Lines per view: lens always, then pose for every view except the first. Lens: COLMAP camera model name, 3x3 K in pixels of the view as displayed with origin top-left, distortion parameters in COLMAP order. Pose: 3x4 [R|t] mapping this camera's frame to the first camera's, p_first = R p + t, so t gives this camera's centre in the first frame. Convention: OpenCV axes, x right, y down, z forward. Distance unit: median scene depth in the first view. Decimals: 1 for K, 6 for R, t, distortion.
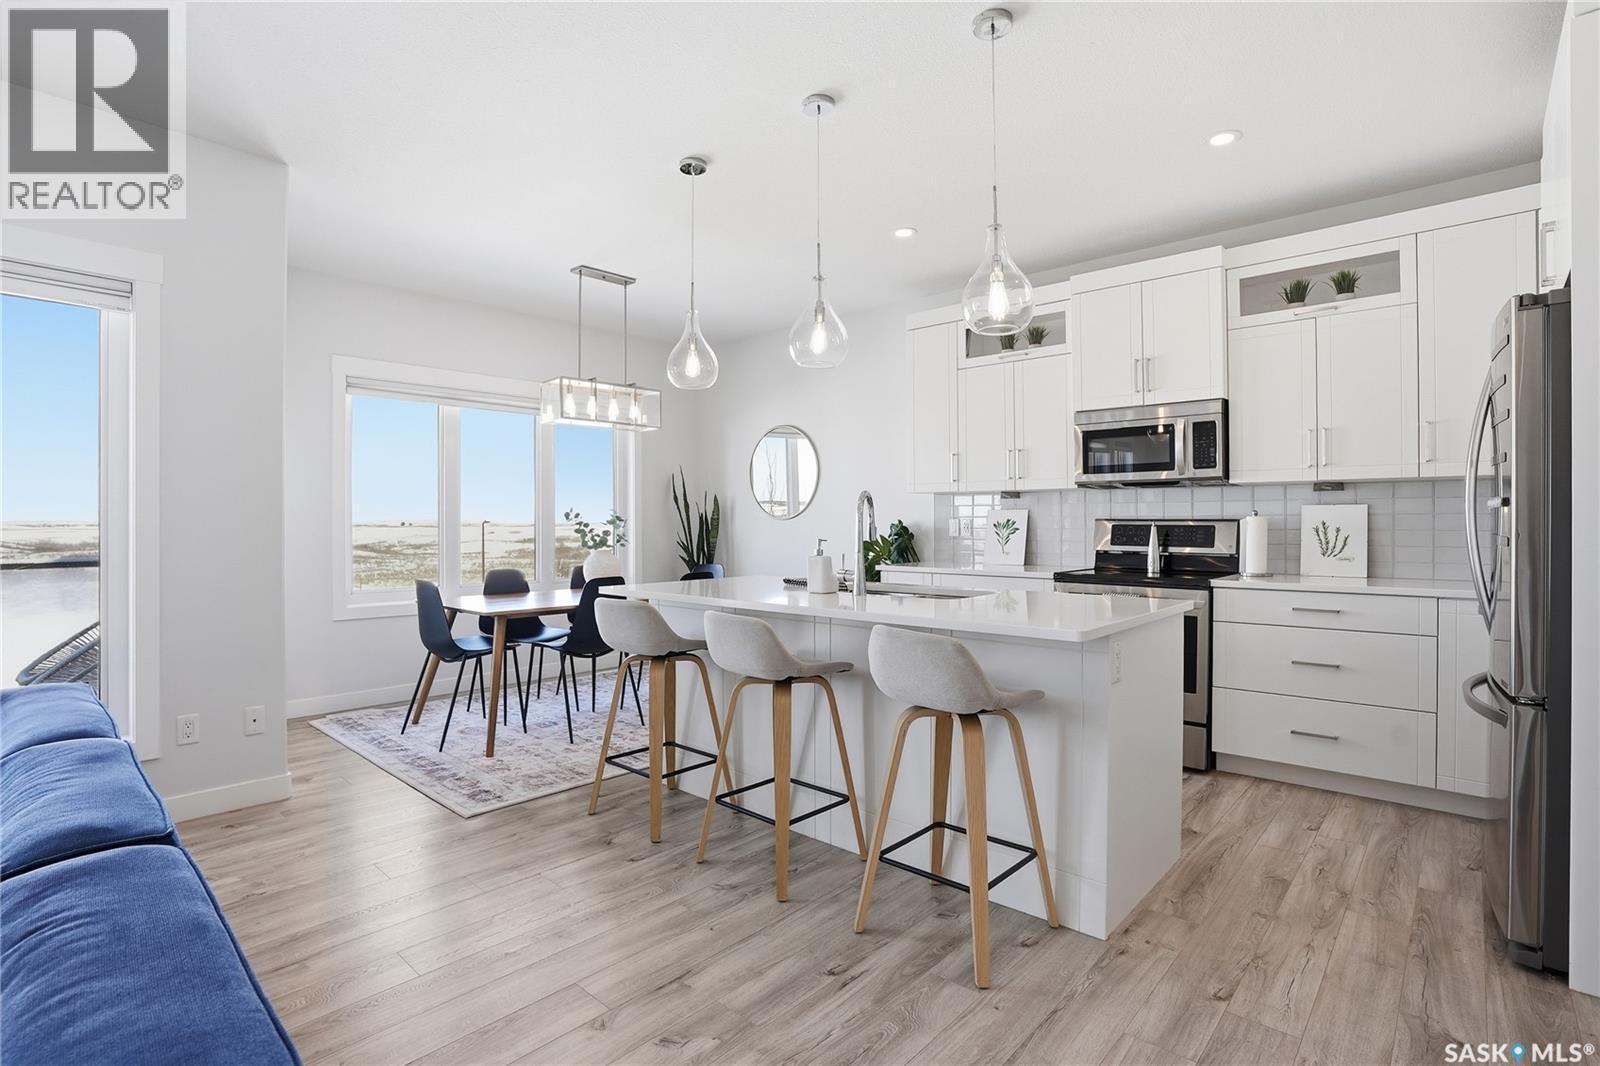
lens RADIAL K [[745.6, 0, 822.1], [0, 745.6, 521.0], [0, 0, 1]] dist [-0.044360, 0.002369]
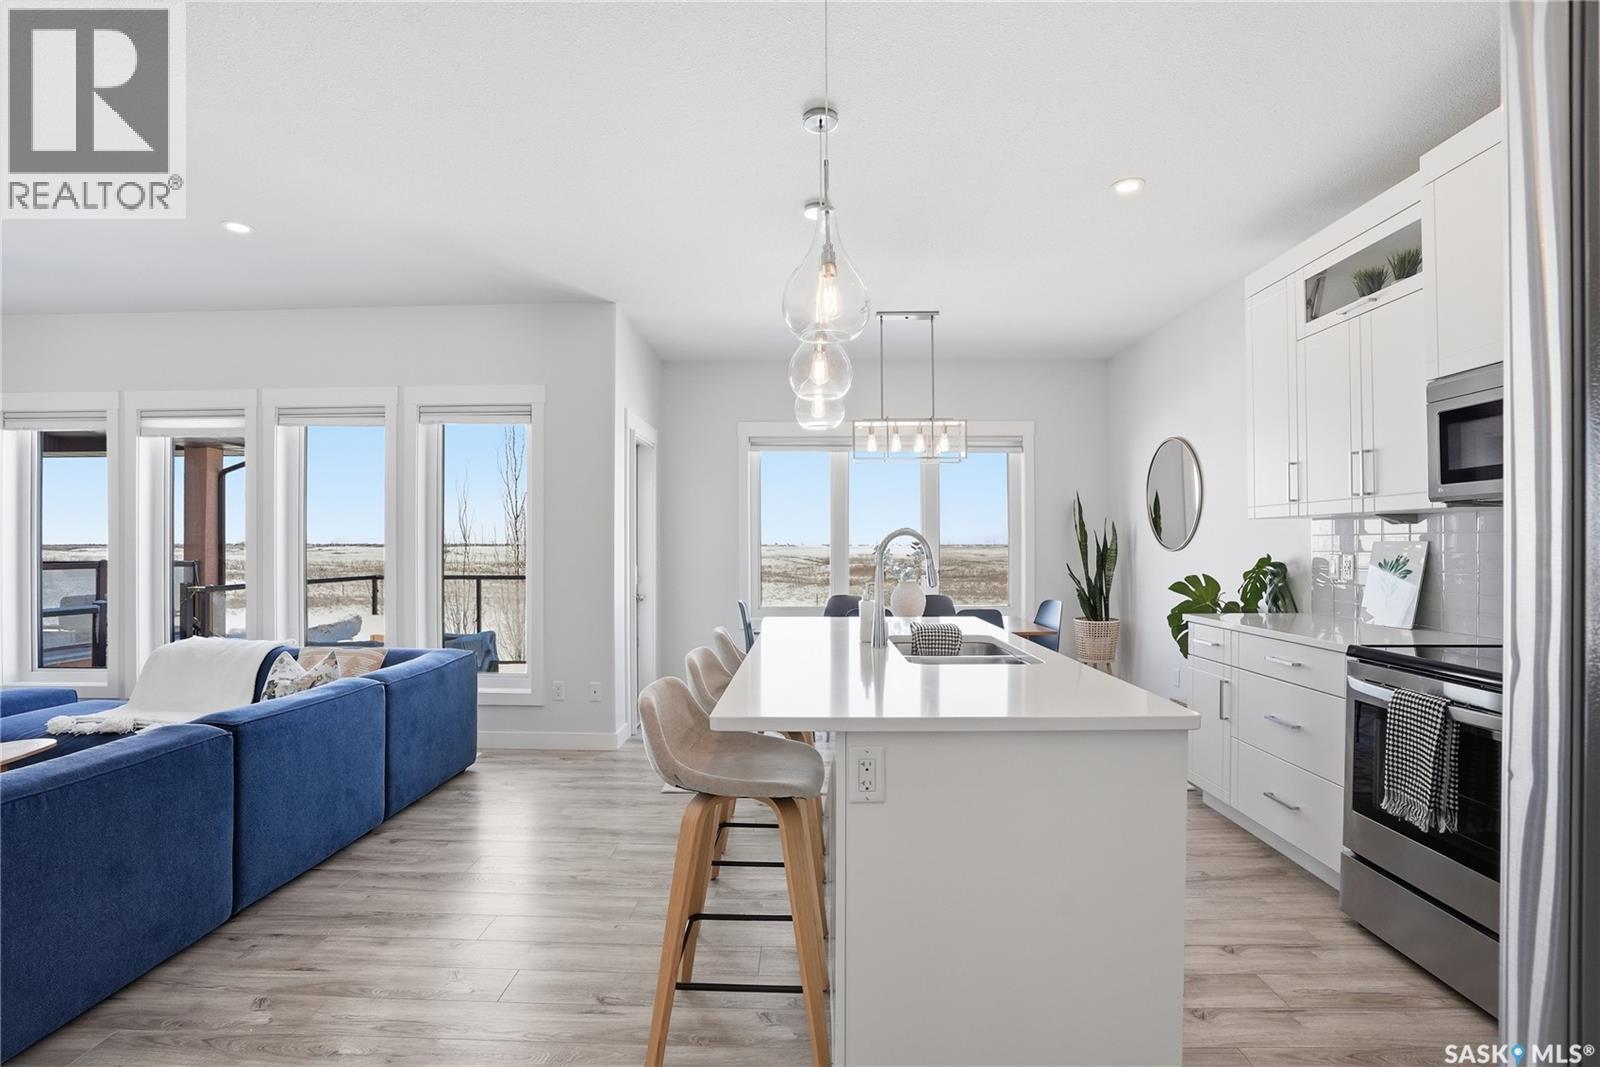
lens RADIAL K [[745.6, 0, 794.3], [0, 745.6, 542.6], [0, 0, 1]] dist [-0.044360, 0.002369]
pose [[0.654177, -0.002510, -0.756337, 0.398185], [0.001793, 0.999997, -0.001768, -0.014688], [0.756339, -0.000200, 0.654180, 0.210708]]
